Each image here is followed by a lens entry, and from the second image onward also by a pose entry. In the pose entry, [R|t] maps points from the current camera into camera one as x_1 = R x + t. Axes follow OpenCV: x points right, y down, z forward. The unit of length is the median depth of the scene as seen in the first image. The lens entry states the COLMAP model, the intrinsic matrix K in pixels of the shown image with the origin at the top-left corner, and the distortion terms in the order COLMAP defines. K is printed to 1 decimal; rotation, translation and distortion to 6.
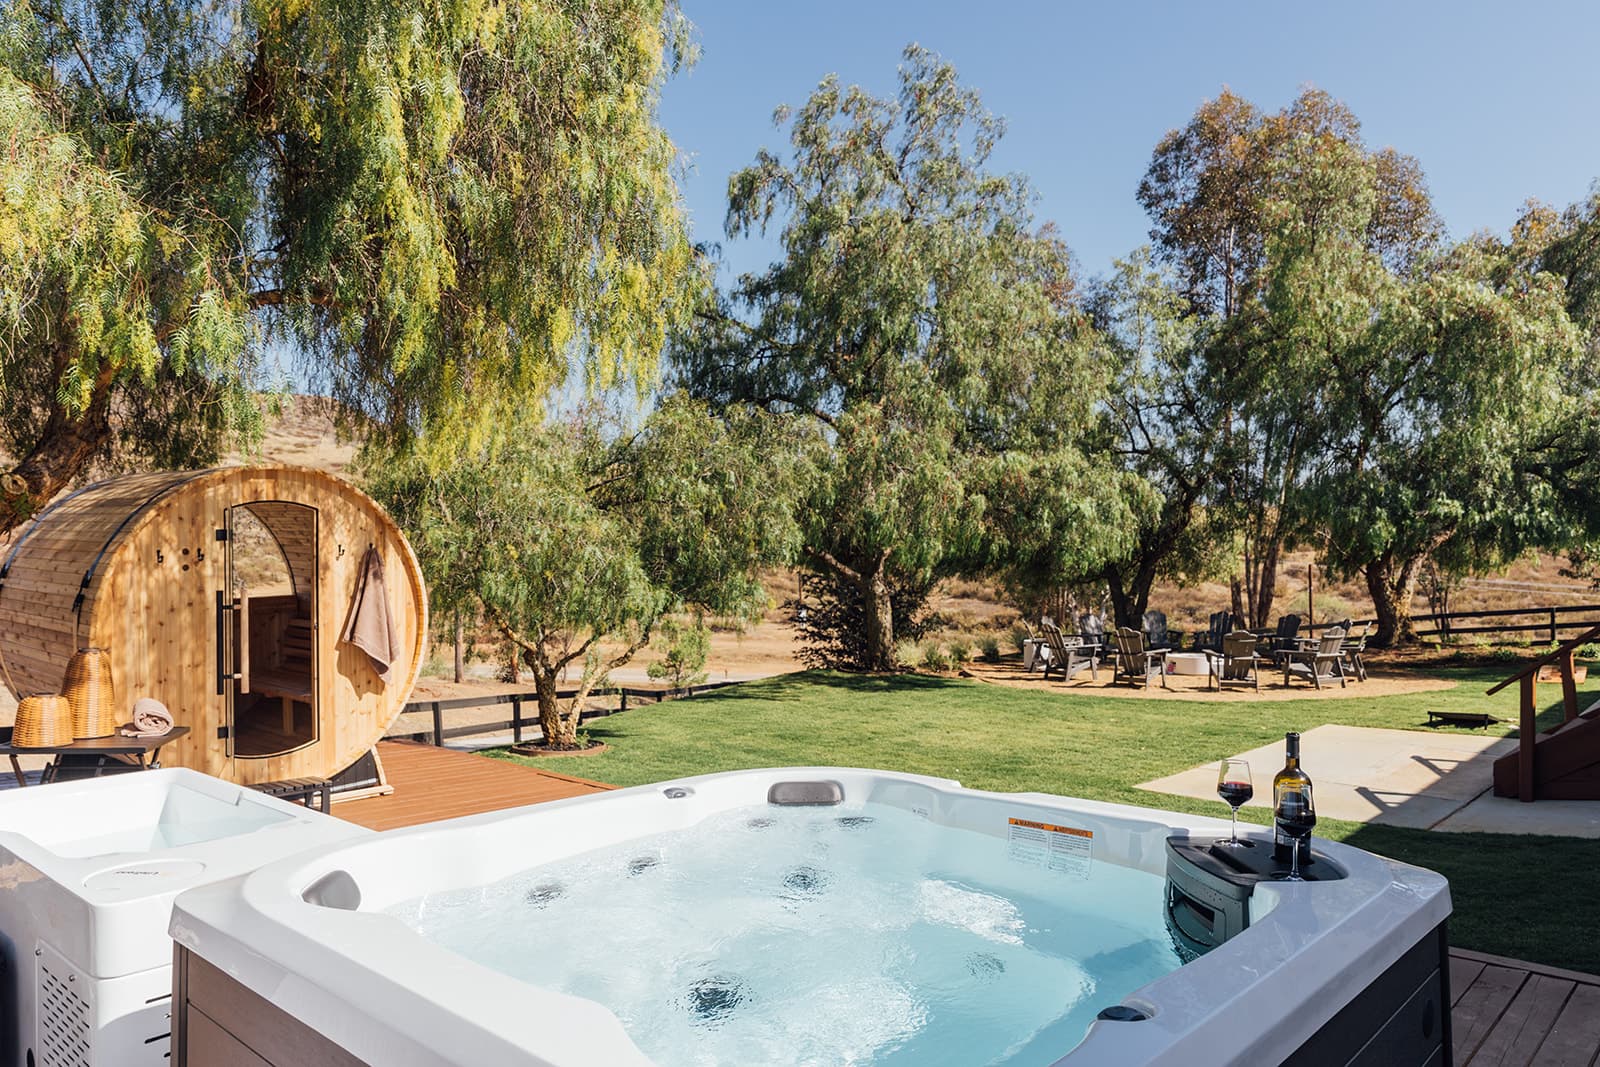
lens RADIAL K [[1089.5, 0, 800.0], [0, 1089.5, 533.5], [0, 0, 1]] dist [-0.003218, -0.001534]
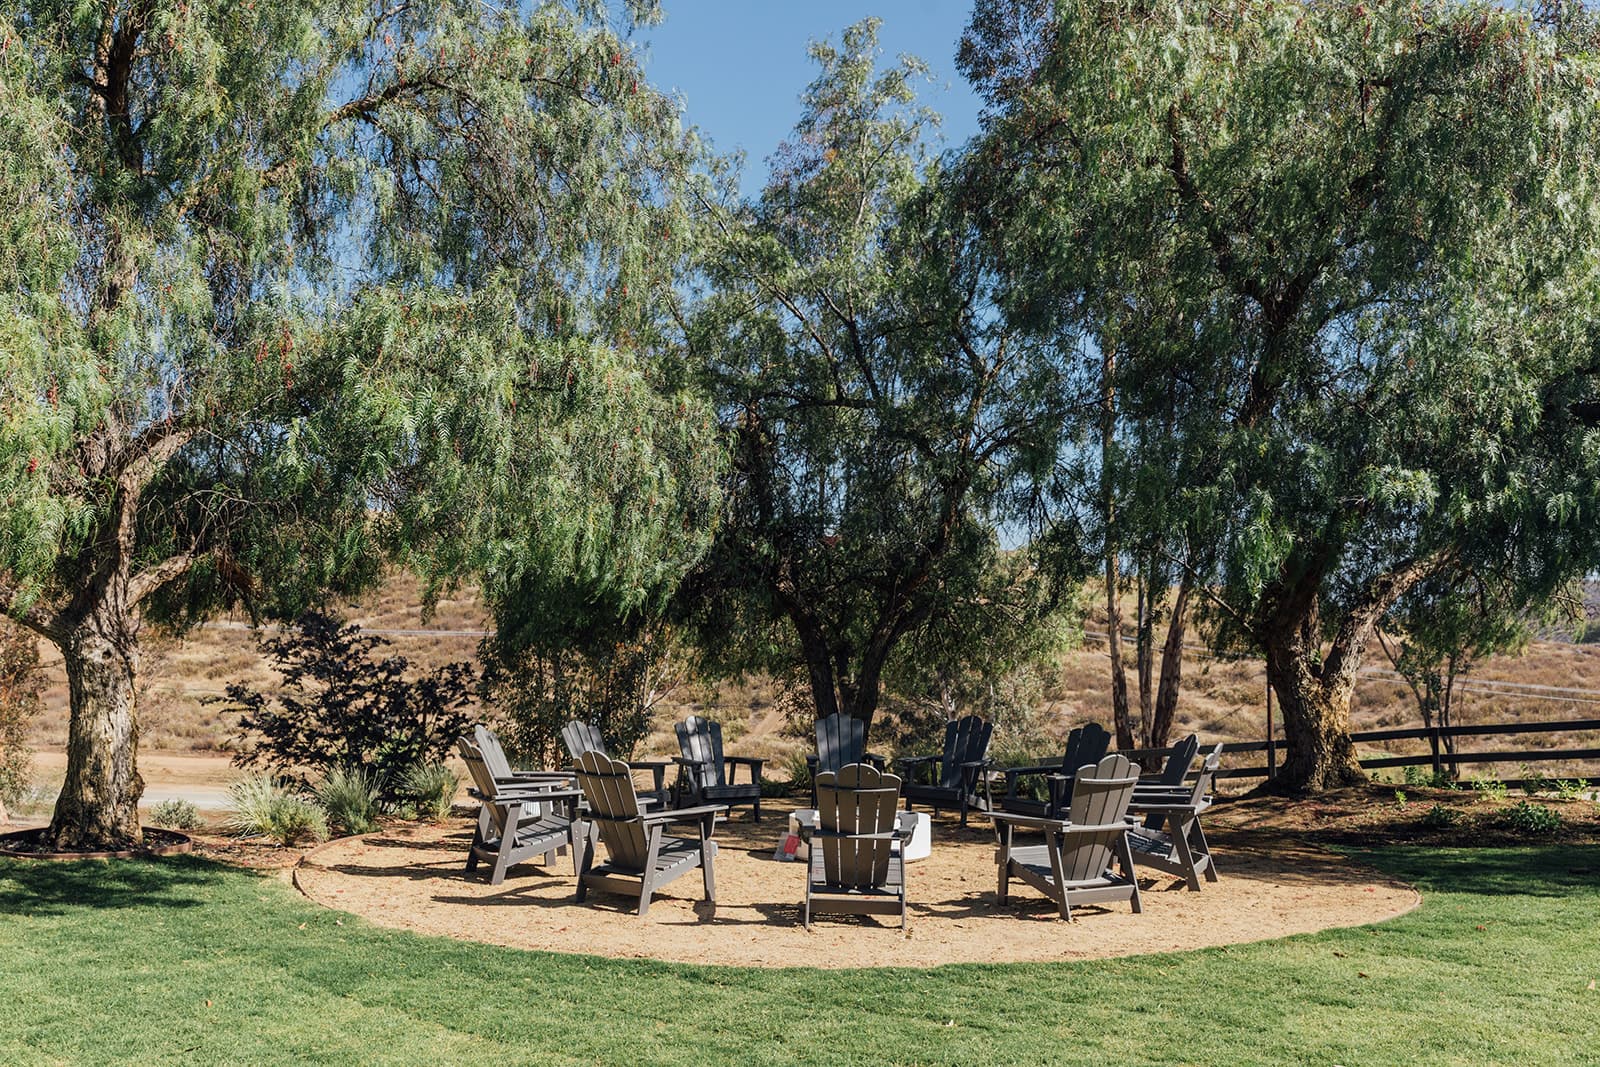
lens RADIAL K [[1239.8, 0, 800.0], [0, 1239.8, 533.5], [0, 0, 1]] dist [-0.044724, -0.000653]
pose [[0.999499, 0.016562, 0.026969, 0.302523], [-0.014358, 0.996693, -0.079984, 0.035902], [-0.028205, 0.079557, 0.996431, 0.459066]]
